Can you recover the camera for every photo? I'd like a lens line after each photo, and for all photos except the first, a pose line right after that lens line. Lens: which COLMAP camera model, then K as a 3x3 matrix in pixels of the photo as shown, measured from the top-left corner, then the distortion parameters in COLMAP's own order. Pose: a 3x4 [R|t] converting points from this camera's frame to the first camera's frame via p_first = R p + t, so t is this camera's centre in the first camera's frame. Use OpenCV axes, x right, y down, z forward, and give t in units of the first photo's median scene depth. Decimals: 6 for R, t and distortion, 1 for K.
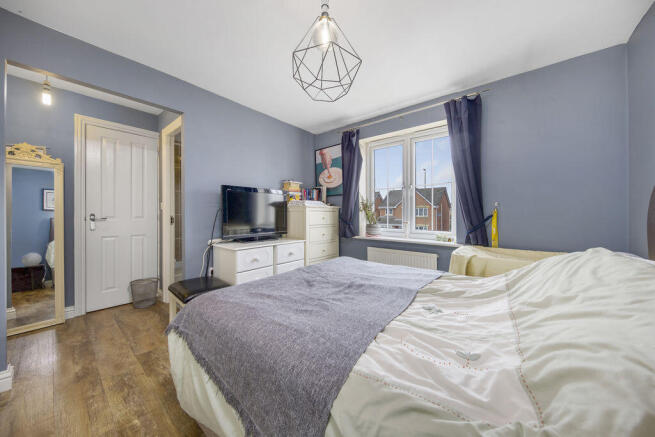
lens RADIAL K [[222.4, 0, 337.4], [0, 222.4, 215.3], [0, 0, 1]] dist [0.000469, -0.005952]
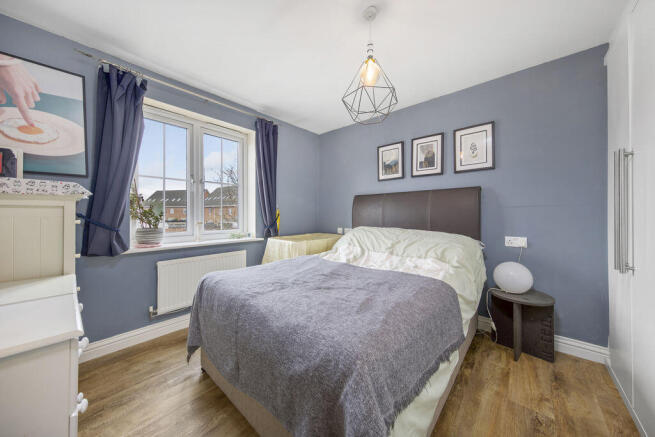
lens RADIAL K [[224.3, 0, 327.3], [0, 224.3, 210.9], [0, 0, 1]] dist [0.000377, 0.000041]
pose [[0.056954, 0.003712, 0.998370, -0.527653], [0.000087, 0.999993, -0.003723, -0.009933], [-0.998377, 0.000299, 0.056953, 0.453489]]
